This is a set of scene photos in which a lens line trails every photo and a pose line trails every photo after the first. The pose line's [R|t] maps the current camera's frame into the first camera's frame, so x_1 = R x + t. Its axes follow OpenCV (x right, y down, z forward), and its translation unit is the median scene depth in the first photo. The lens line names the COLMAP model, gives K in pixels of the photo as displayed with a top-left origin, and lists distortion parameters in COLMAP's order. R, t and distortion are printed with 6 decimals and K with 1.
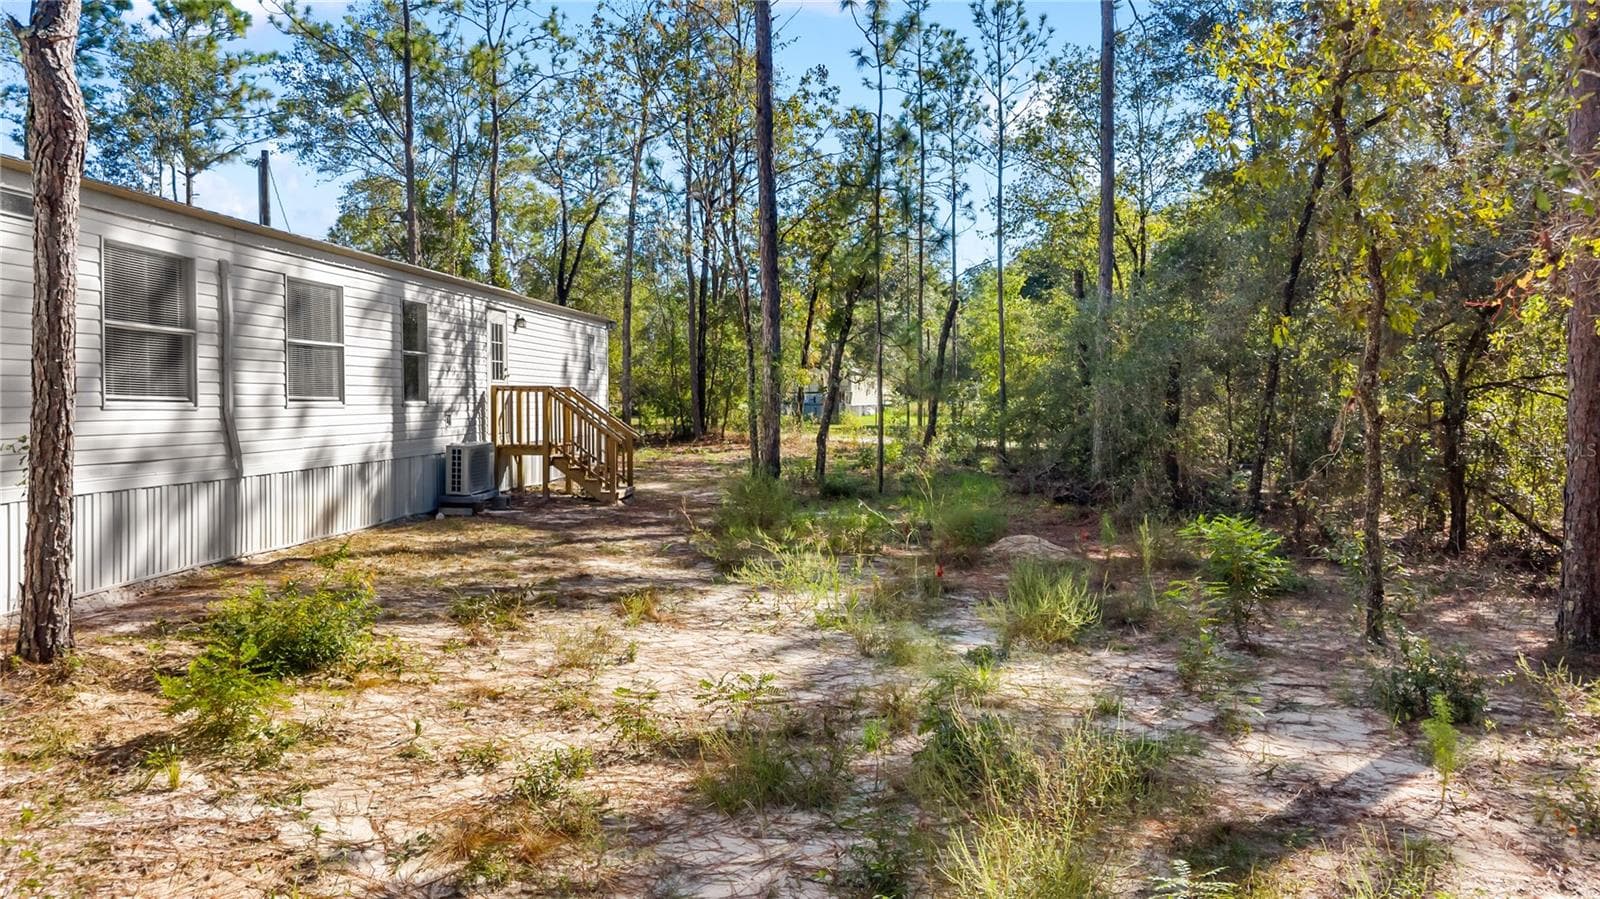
lens RADIAL K [[1064.6, 0, 800.5], [0, 1064.6, 429.0], [0, 0, 1]] dist [-0.001244, -0.031035]
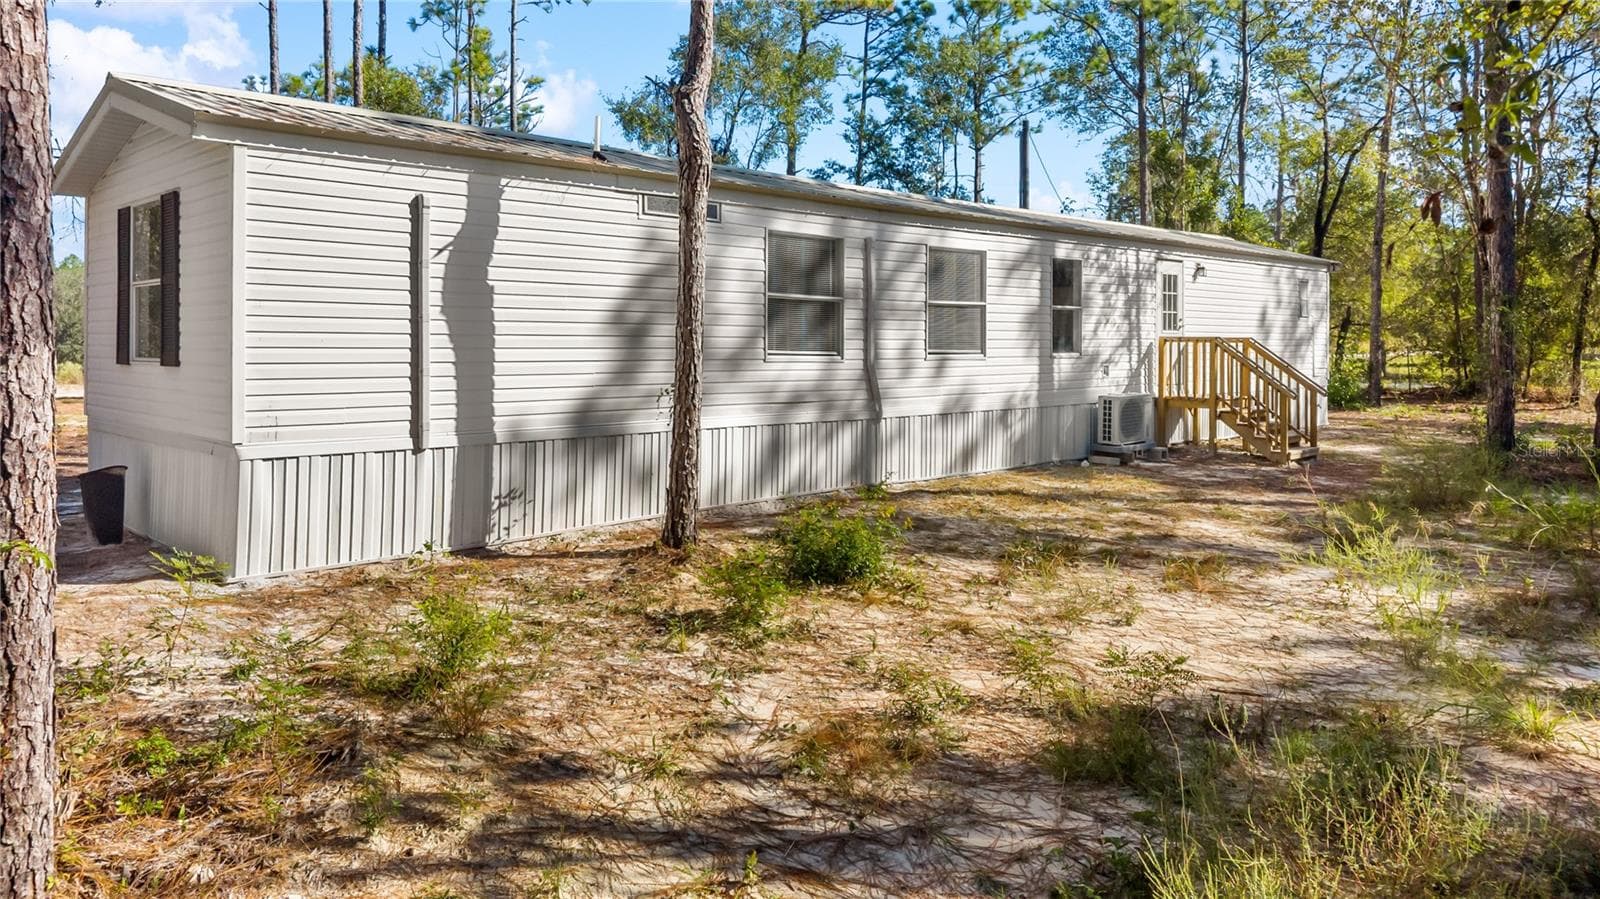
lens RADIAL K [[1064.6, 0, 784.5], [0, 1064.6, 364.2], [0, 0, 1]] dist [-0.001244, -0.031035]
pose [[0.739547, 0.015370, -0.672929, 0.135241], [-0.020654, 0.999787, 0.000137, -0.008739], [0.672788, 0.013797, 0.739707, 0.027918]]
